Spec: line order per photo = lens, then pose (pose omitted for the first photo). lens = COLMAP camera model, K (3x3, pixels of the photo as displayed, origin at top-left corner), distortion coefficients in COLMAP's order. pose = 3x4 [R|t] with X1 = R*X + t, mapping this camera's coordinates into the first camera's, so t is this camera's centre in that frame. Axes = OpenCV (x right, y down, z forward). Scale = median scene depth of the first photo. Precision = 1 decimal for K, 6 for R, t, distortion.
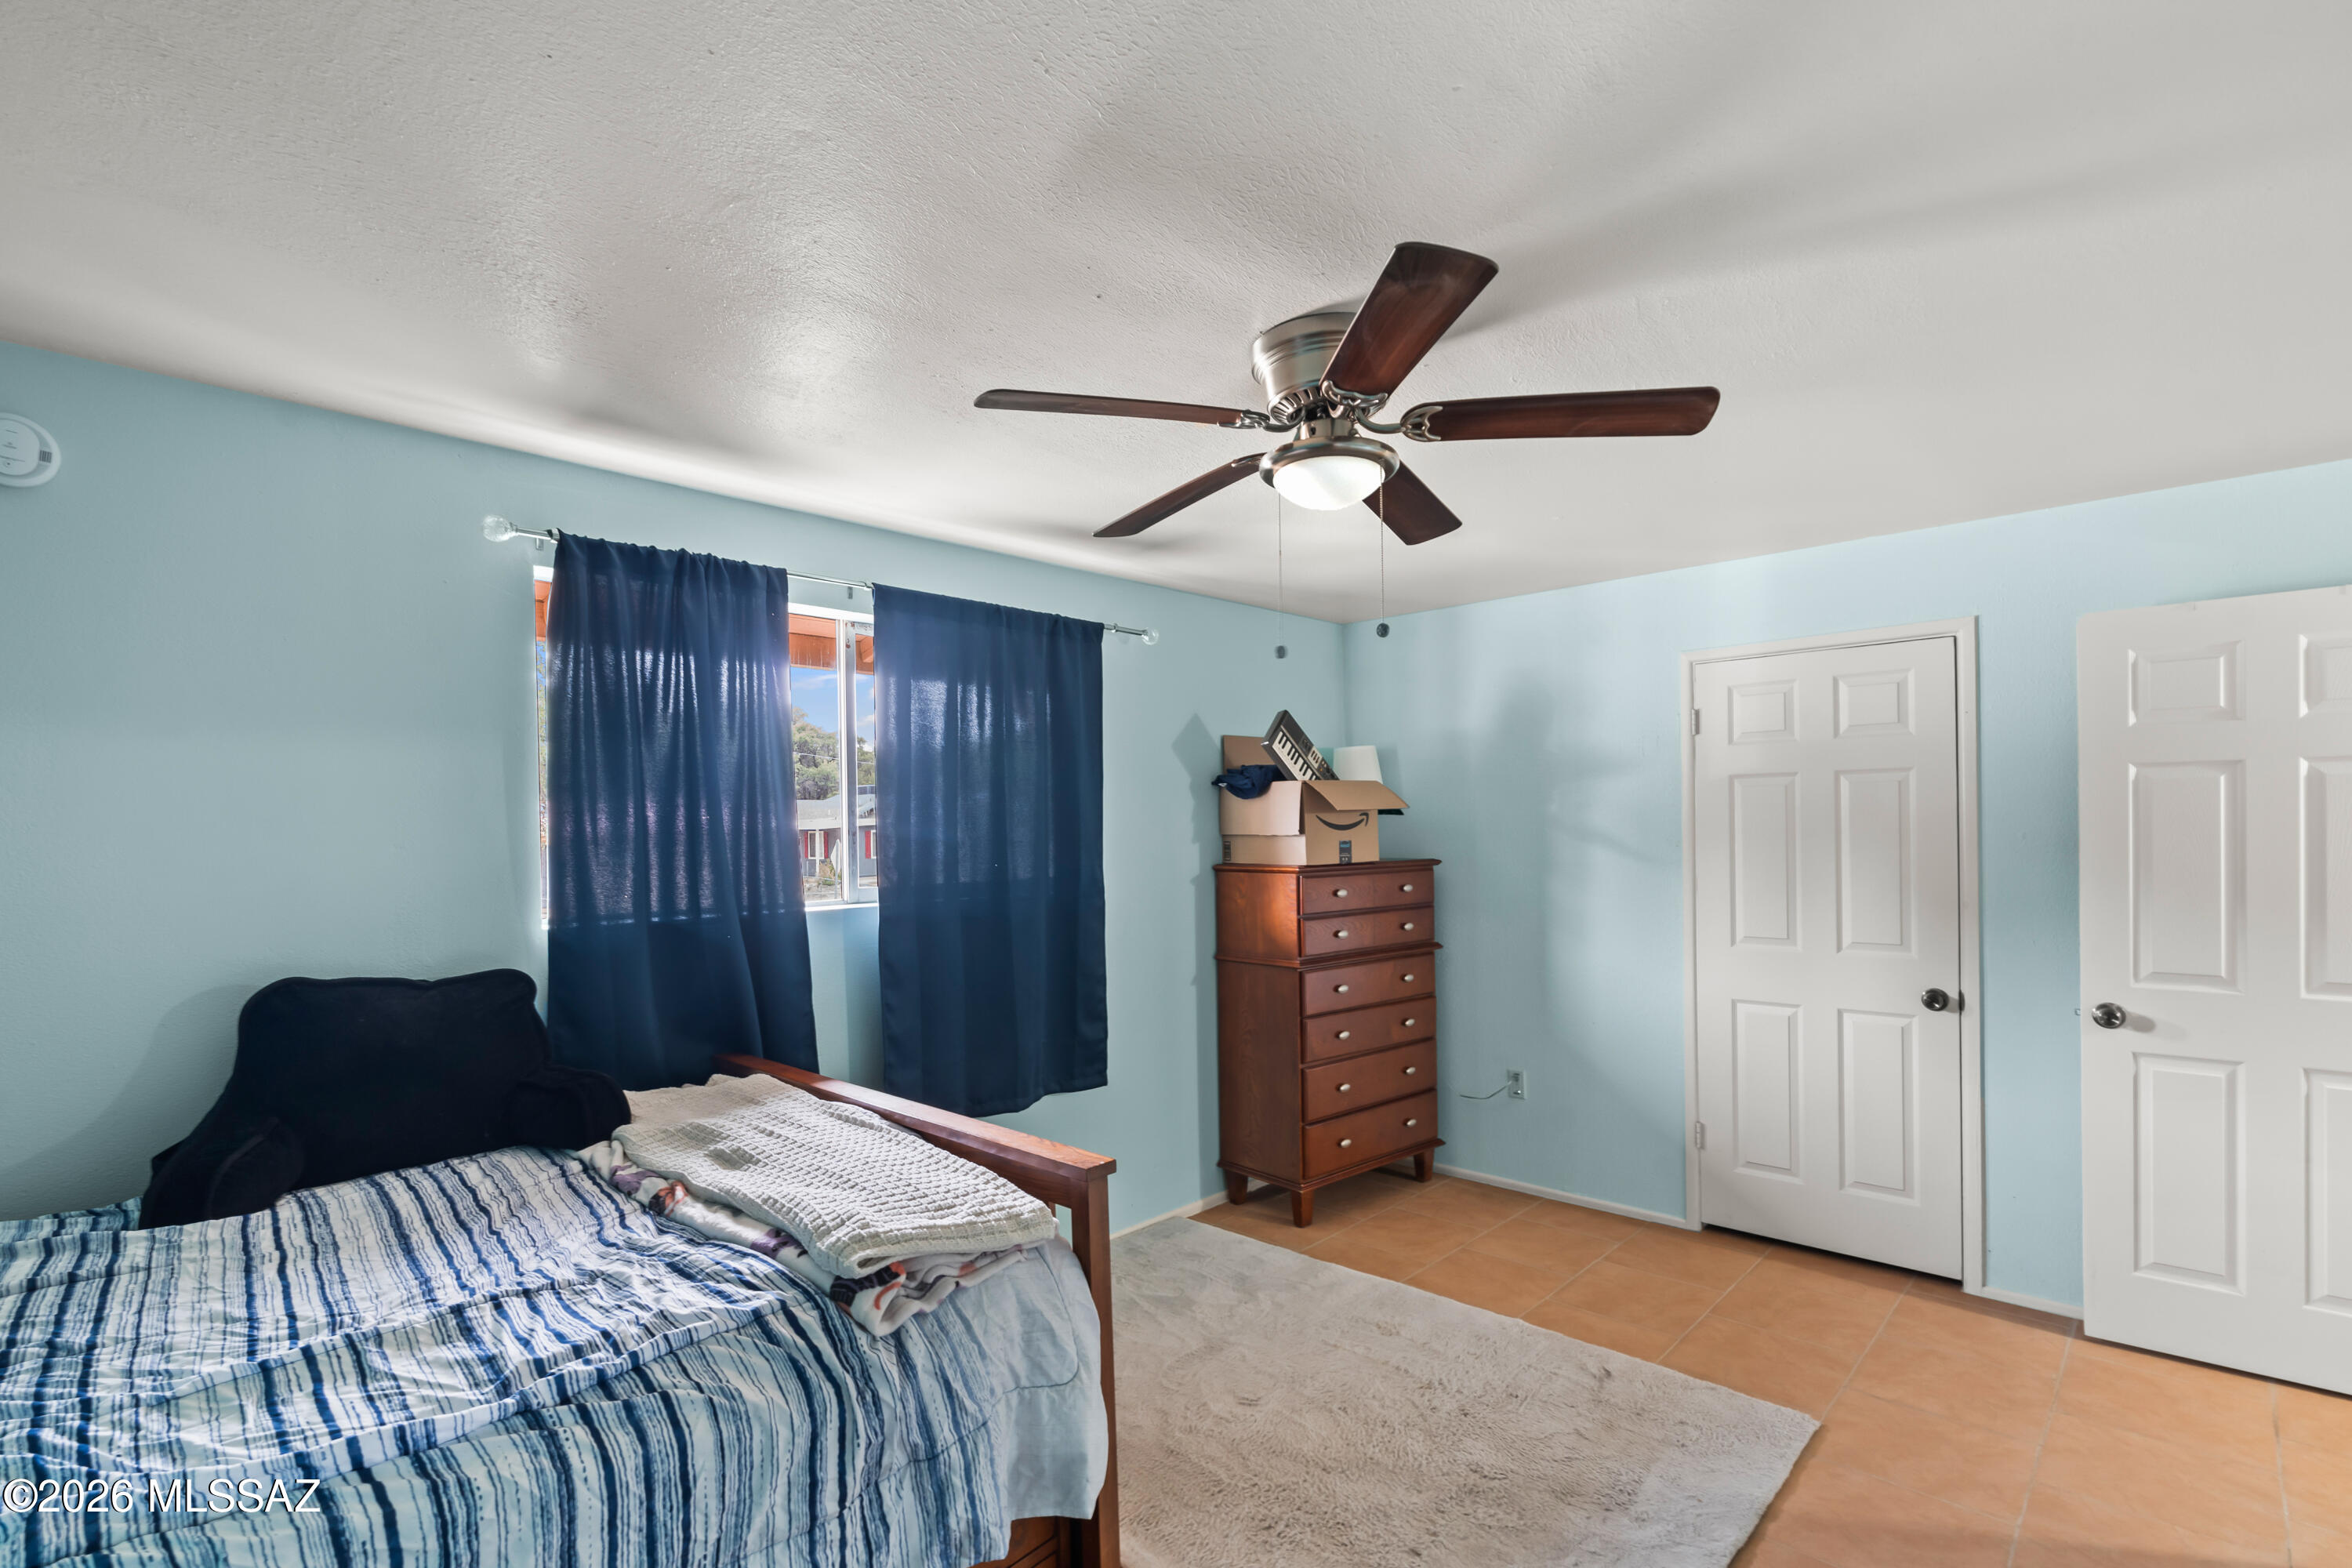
lens RADIAL K [[1040.0, 0, 1171.9], [0, 1040.0, 800.7], [0, 0, 1]] dist [-0.002436, -0.000224]
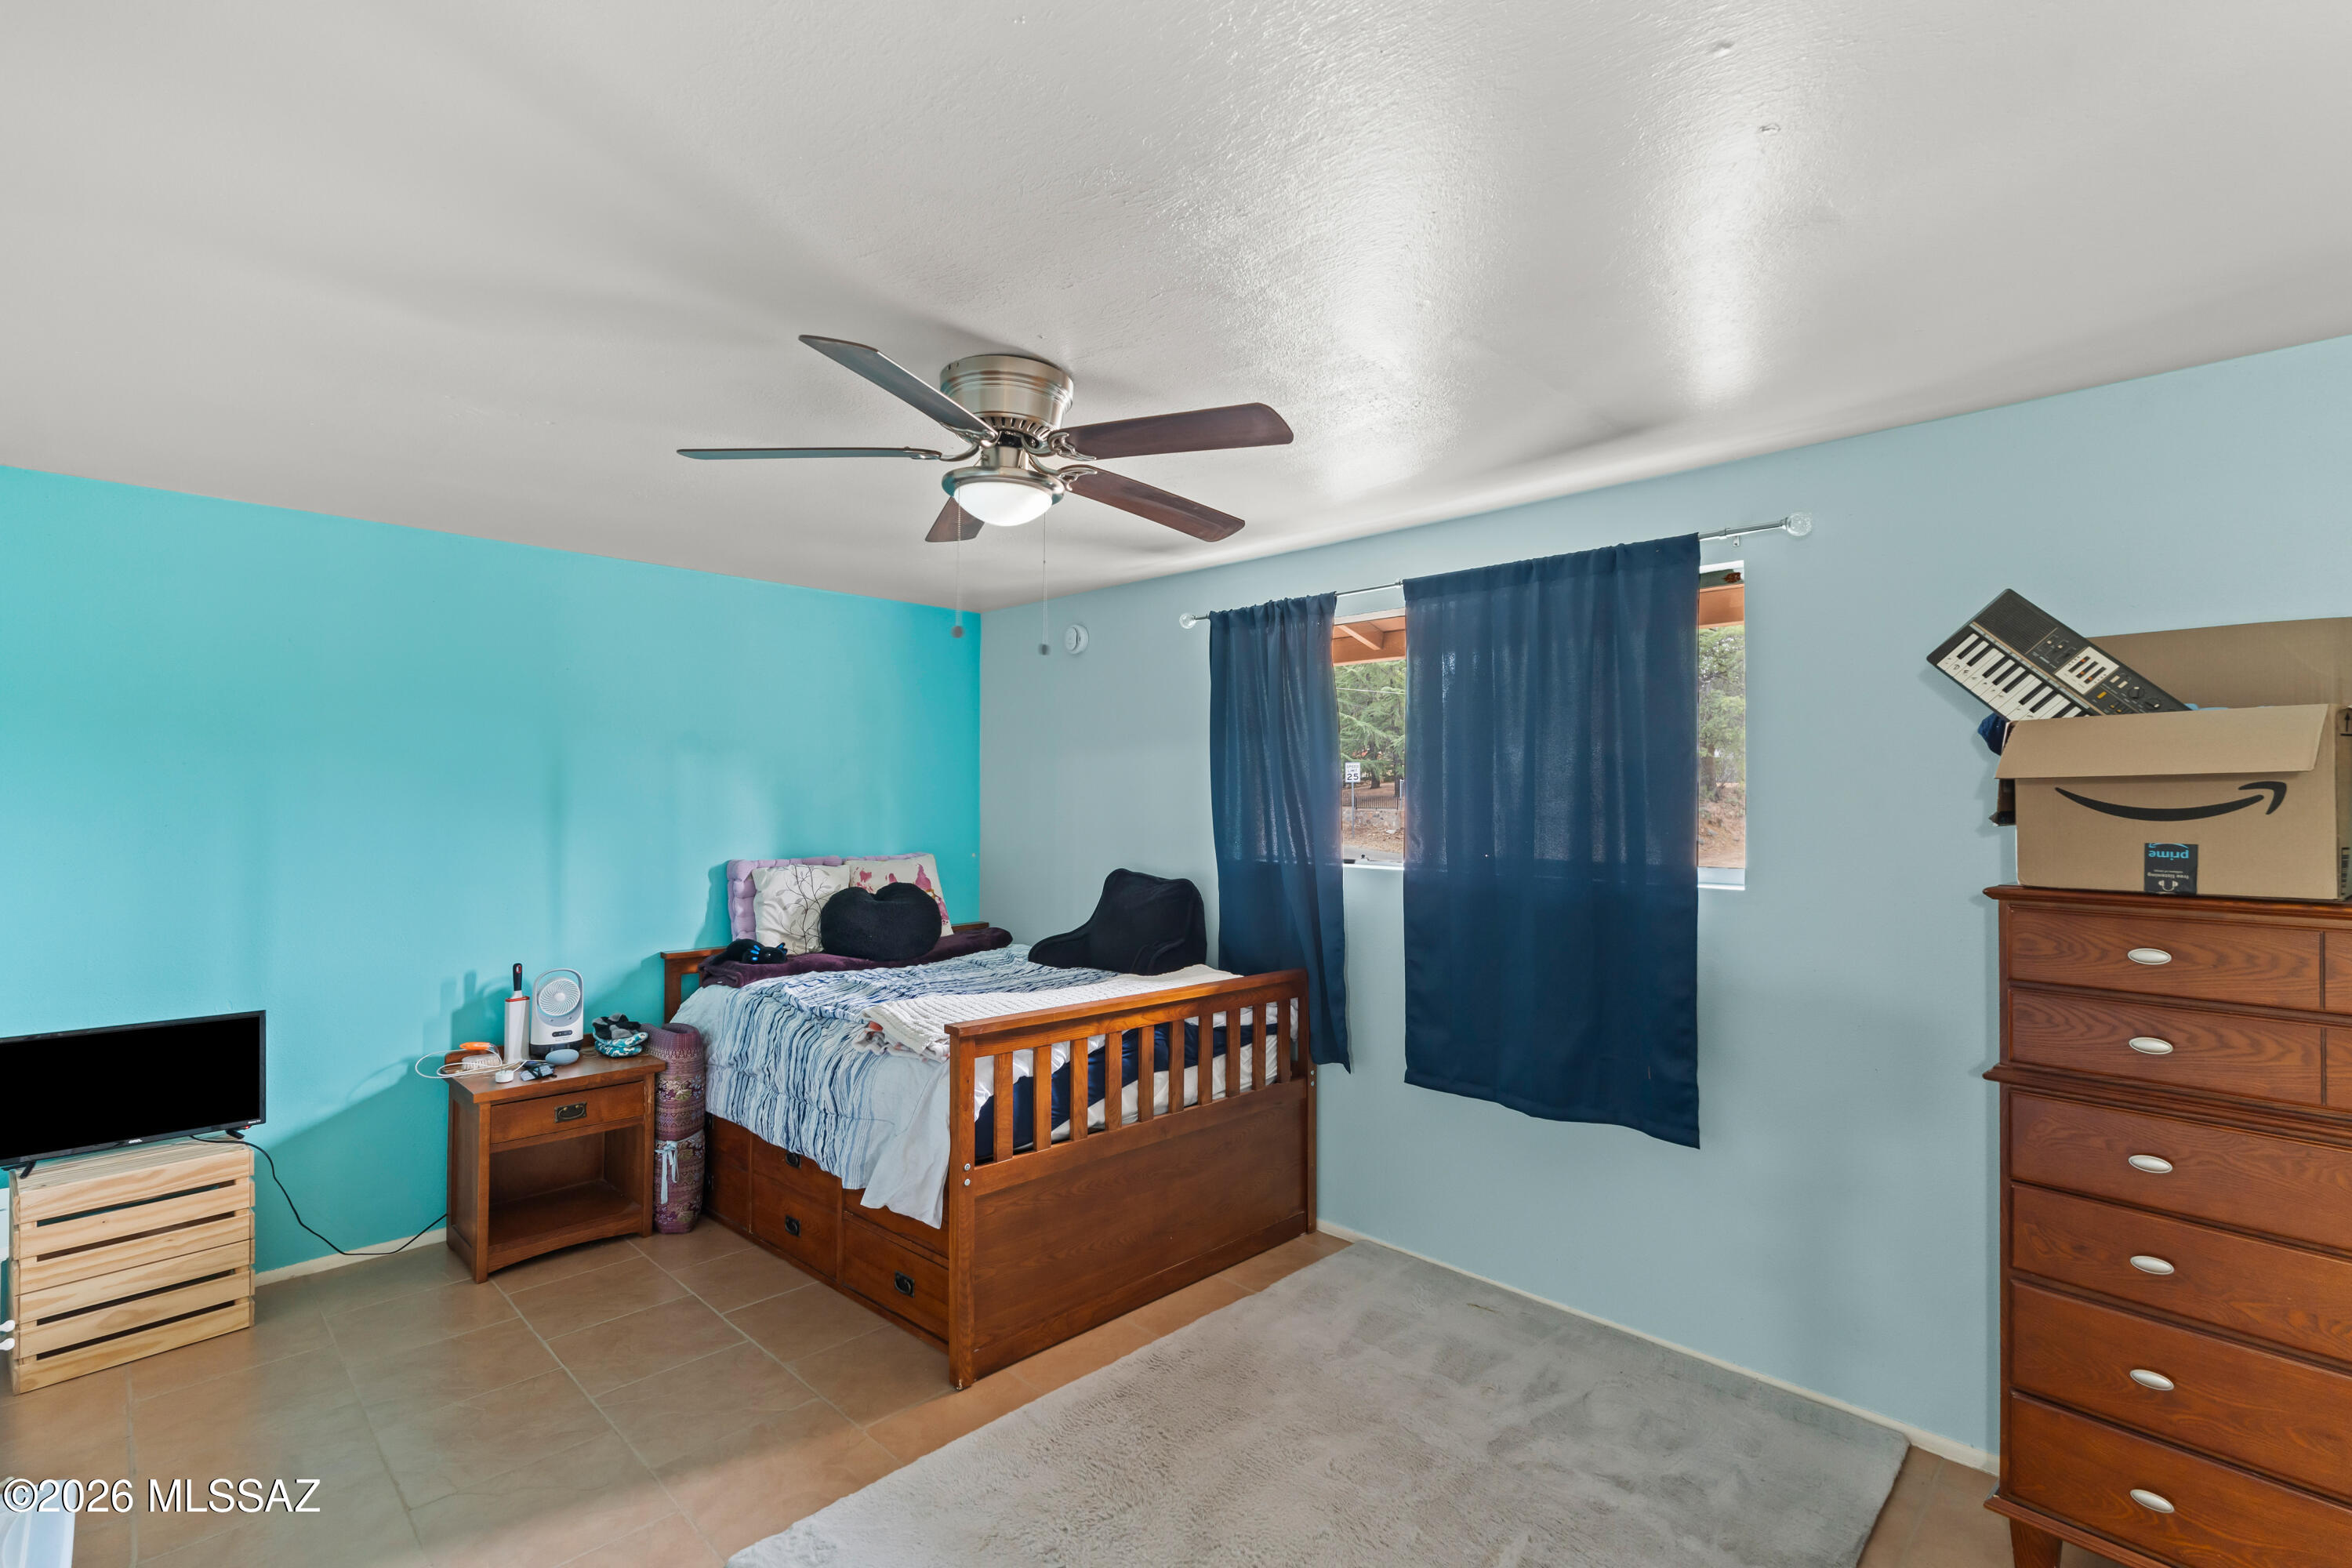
lens RADIAL K [[1040.0, 0, 1171.9], [0, 1040.0, 800.7], [0, 0, 1]] dist [-0.002436, -0.000224]
pose [[0.016662, 0.006262, -0.999842, 0.736293], [0.009884, 0.999930, 0.006428, 0.014642], [0.999812, -0.009990, 0.016599, 0.658517]]
